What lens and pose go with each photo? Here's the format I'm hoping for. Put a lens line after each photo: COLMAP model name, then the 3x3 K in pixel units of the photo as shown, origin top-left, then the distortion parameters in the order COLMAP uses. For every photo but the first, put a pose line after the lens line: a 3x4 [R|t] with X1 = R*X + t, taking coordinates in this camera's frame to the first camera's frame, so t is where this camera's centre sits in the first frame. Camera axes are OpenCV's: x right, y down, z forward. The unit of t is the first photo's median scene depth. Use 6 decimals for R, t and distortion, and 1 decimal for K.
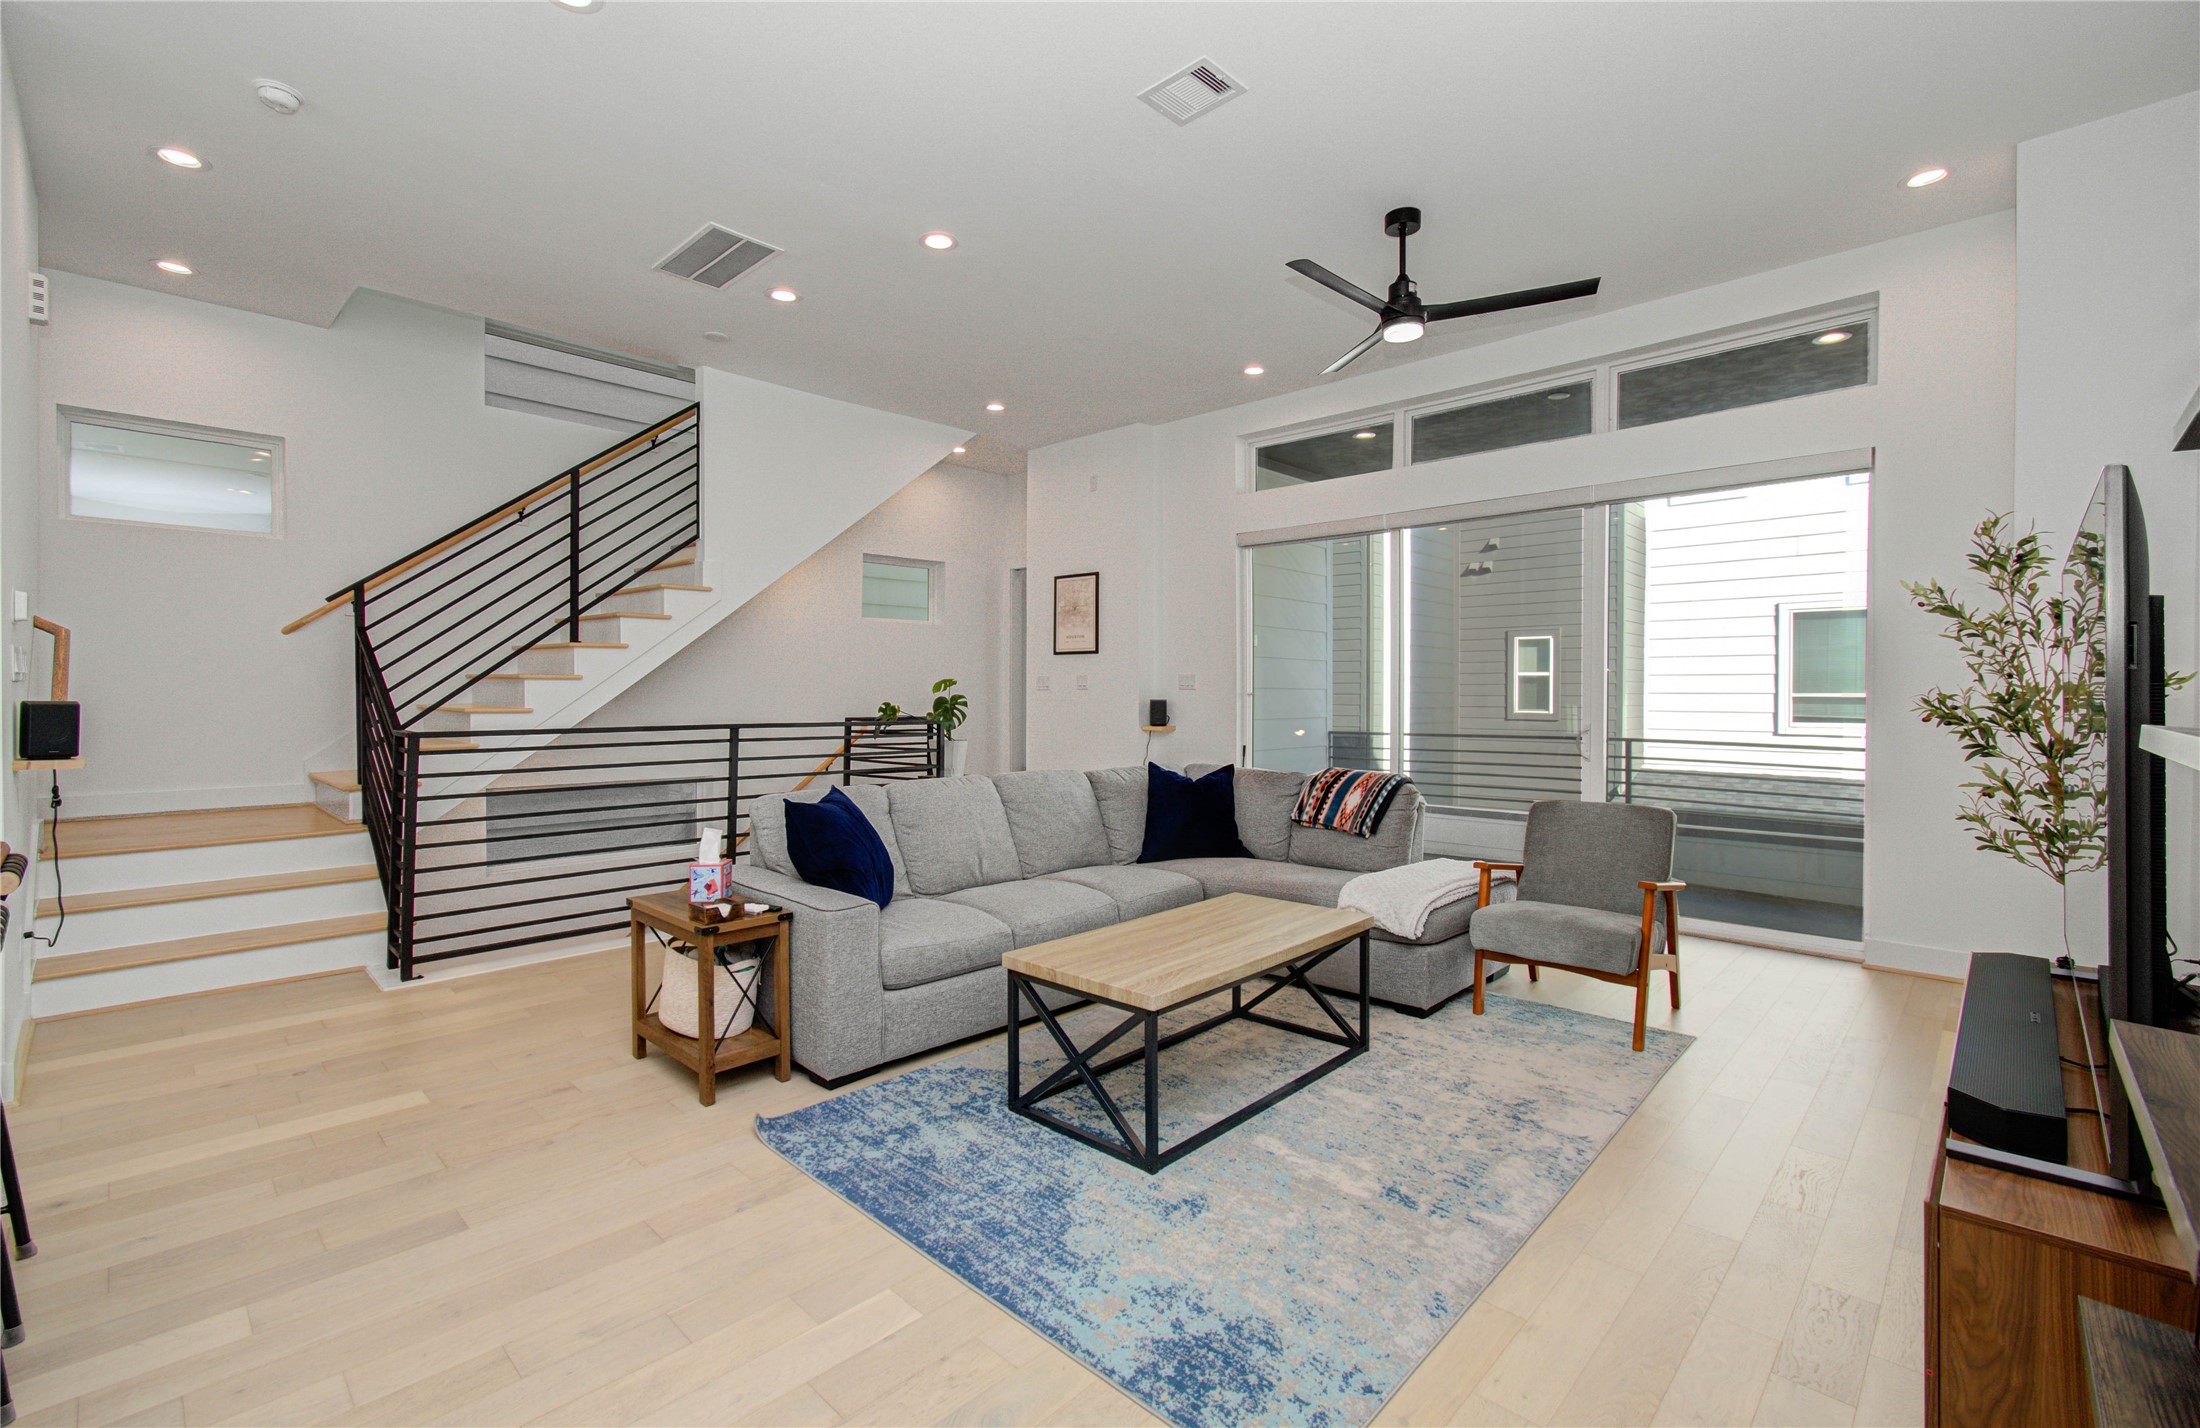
lens RADIAL K [[960.4, 0, 1080.7], [0, 960.4, 705.0], [0, 0, 1]] dist [-0.015339, 0.007140]
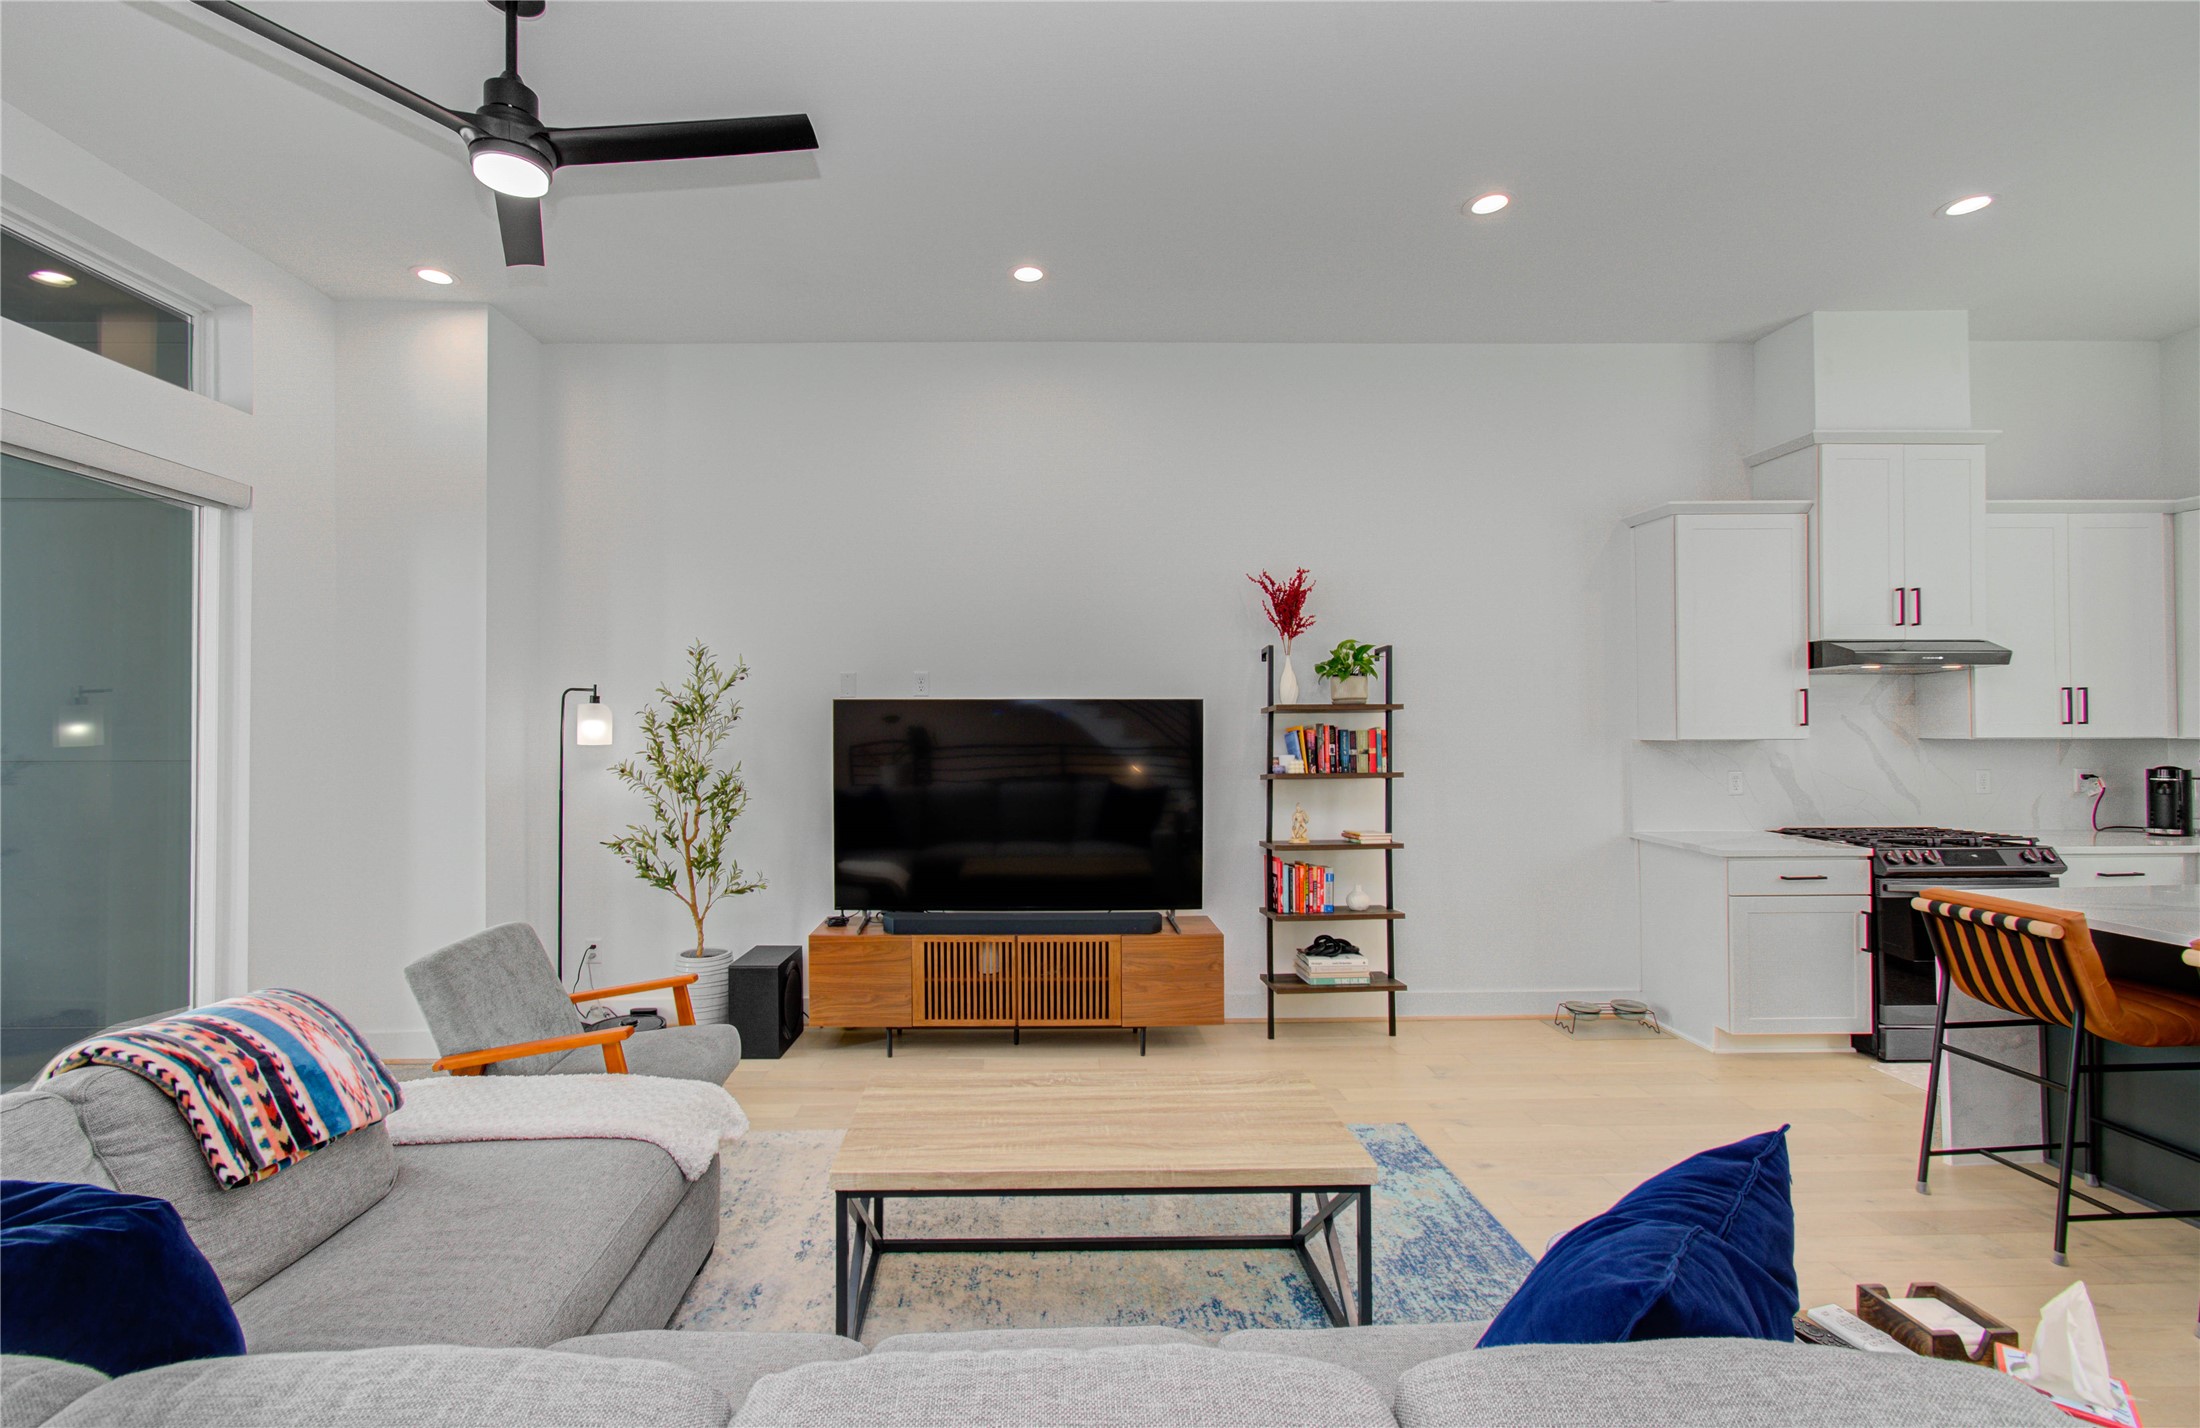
lens RADIAL K [[960.4, 0, 1070.2], [0, 960.4, 704.6], [0, 0, 1]] dist [-0.015339, 0.007140]
pose [[-0.732566, 0.019614, 0.680414, -0.378724], [0.010087, 0.999788, -0.017960, -0.074164], [-0.680621, -0.006294, -0.732608, 1.568720]]
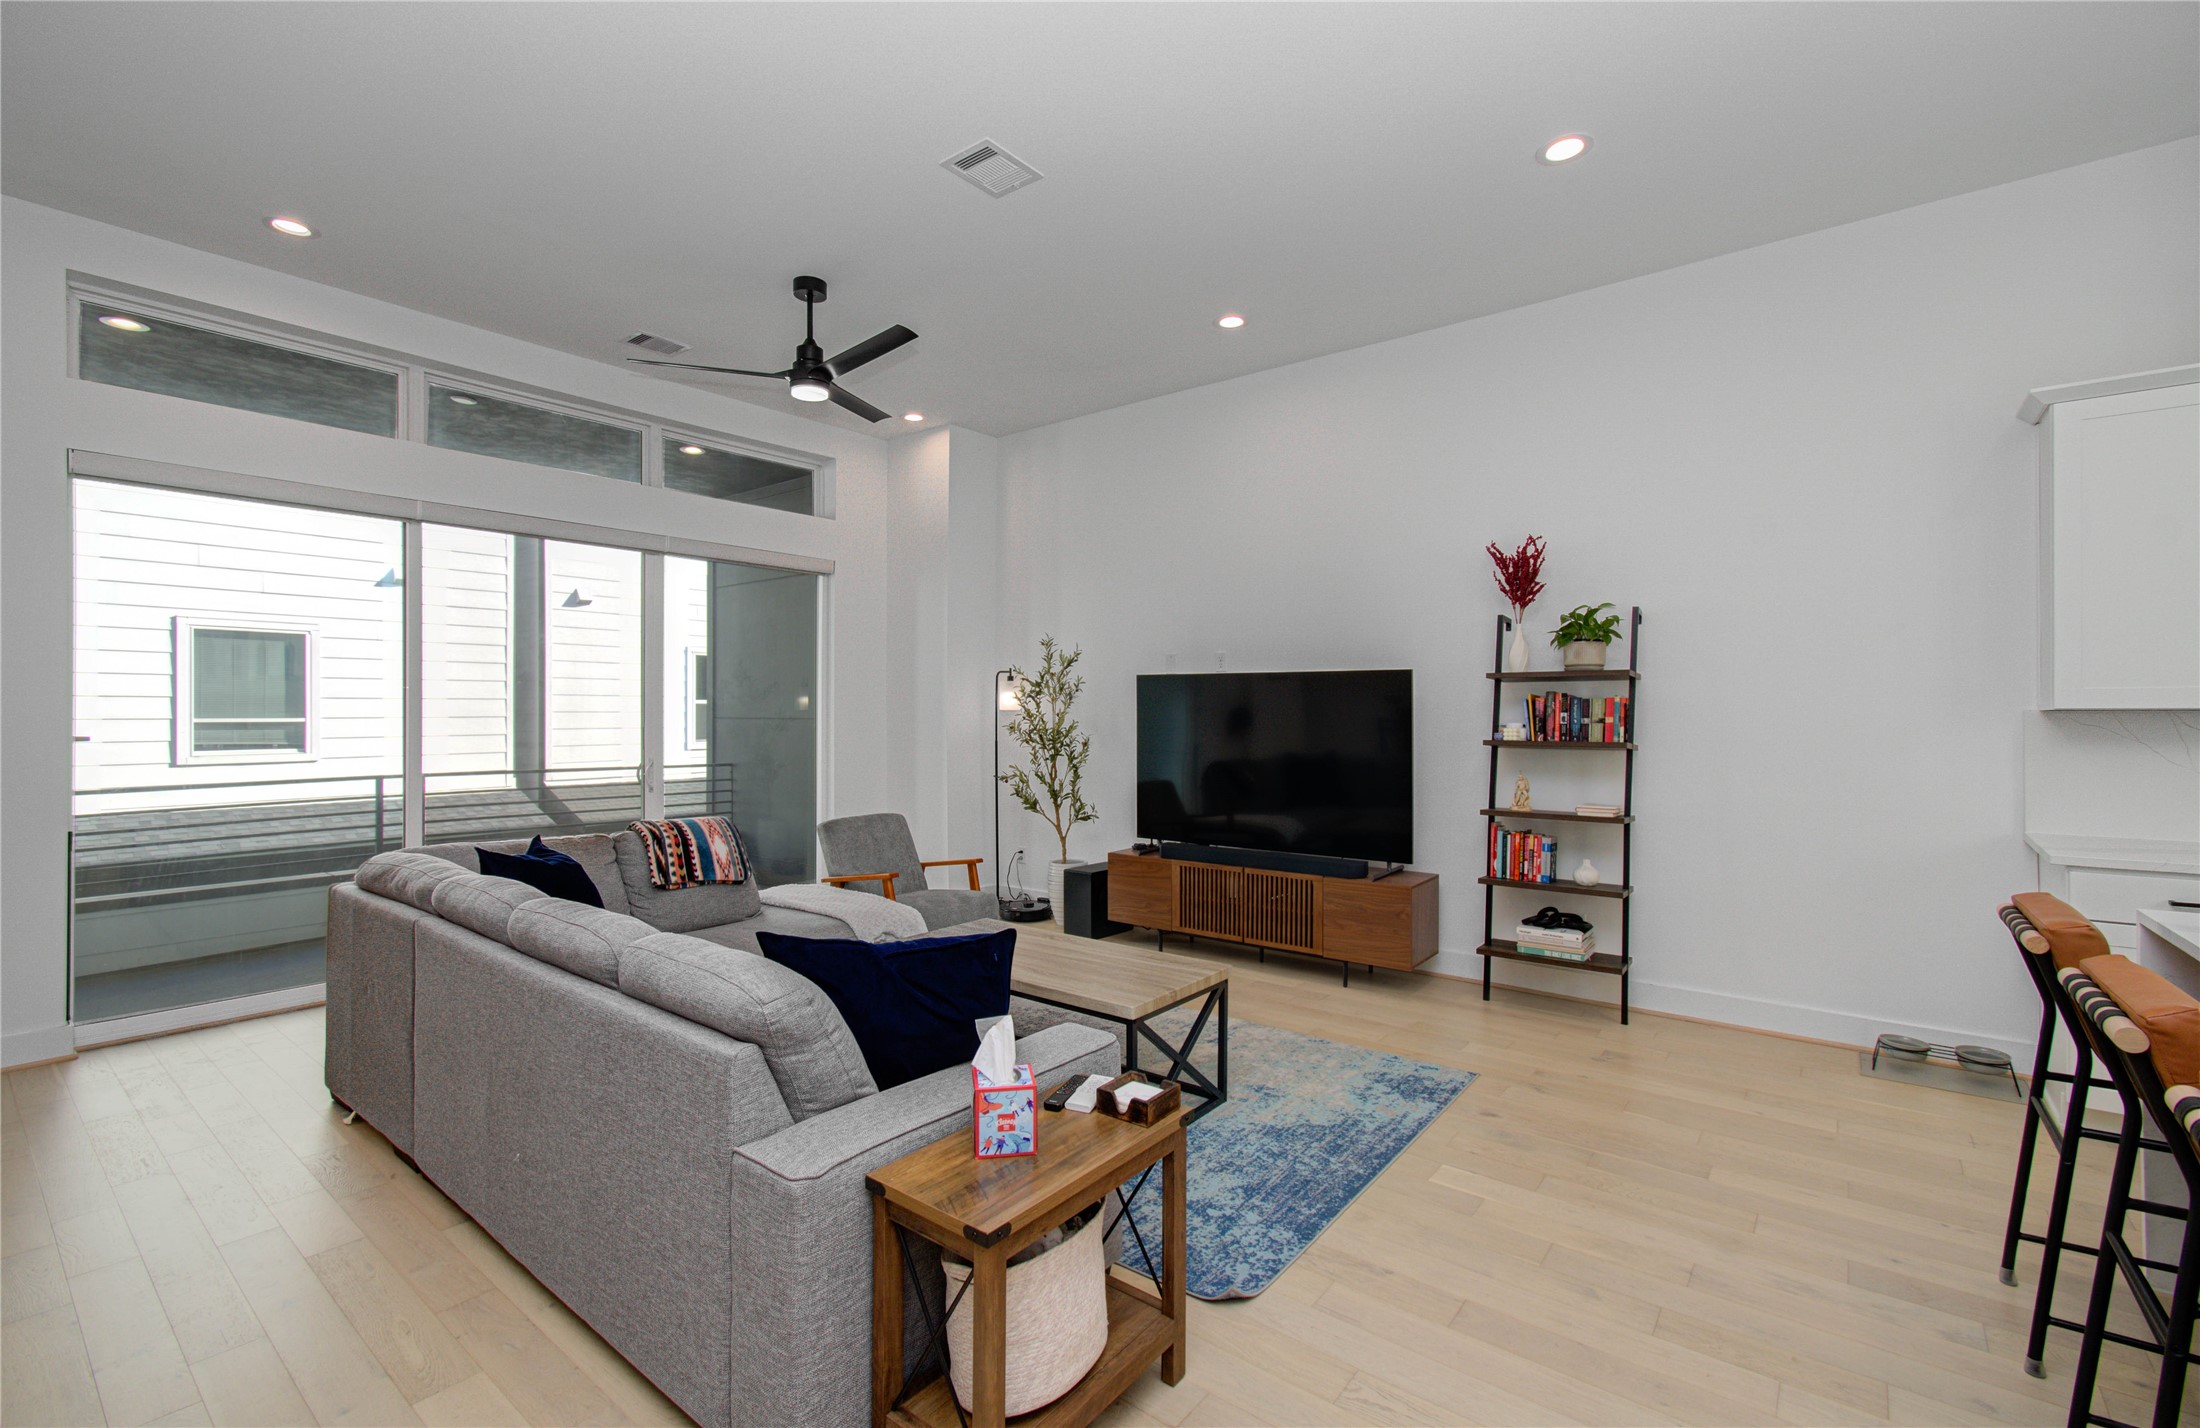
lens RADIAL K [[960.4, 0, 1105.6], [0, 960.4, 703.7], [0, 0, 1]] dist [-0.015339, 0.007140]
pose [[-0.126134, 0.009124, 0.991971, -0.991259], [0.009414, 0.999924, -0.008001, -0.043565], [-0.991969, 0.008329, -0.126210, 1.068114]]
